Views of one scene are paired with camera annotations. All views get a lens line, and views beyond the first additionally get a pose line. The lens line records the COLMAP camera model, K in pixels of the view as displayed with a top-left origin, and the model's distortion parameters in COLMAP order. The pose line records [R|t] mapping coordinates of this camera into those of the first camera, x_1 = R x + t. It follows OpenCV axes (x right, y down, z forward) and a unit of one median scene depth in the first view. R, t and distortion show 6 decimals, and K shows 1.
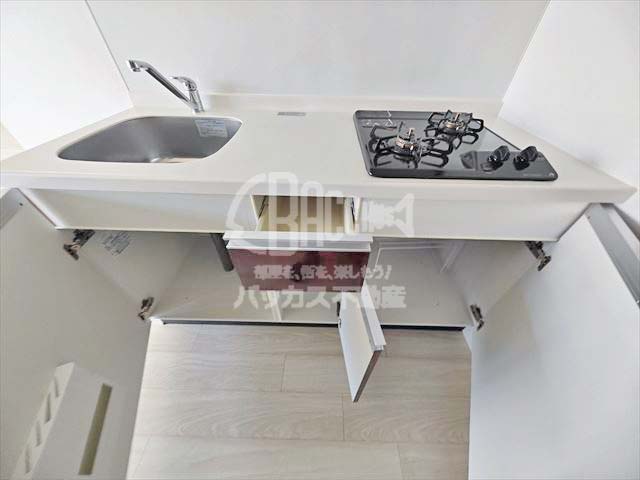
lens RADIAL K [[224.9, 0, 321.9], [0, 224.9, 240.5], [0, 0, 1]] dist [-0.010081, -0.000087]
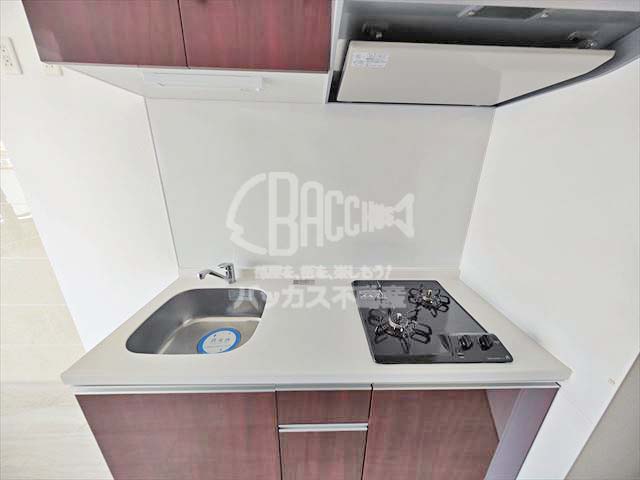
lens RADIAL K [[224.9, 0, 320.7], [0, 224.9, 241.2], [0, 0, 1]] dist [-0.010081, -0.000087]
pose [[0.998976, -0.010420, 0.044027, -0.111808], [0.026950, 0.918687, -0.394065, -0.322605], [-0.036341, 0.394848, 0.918028, -0.349757]]
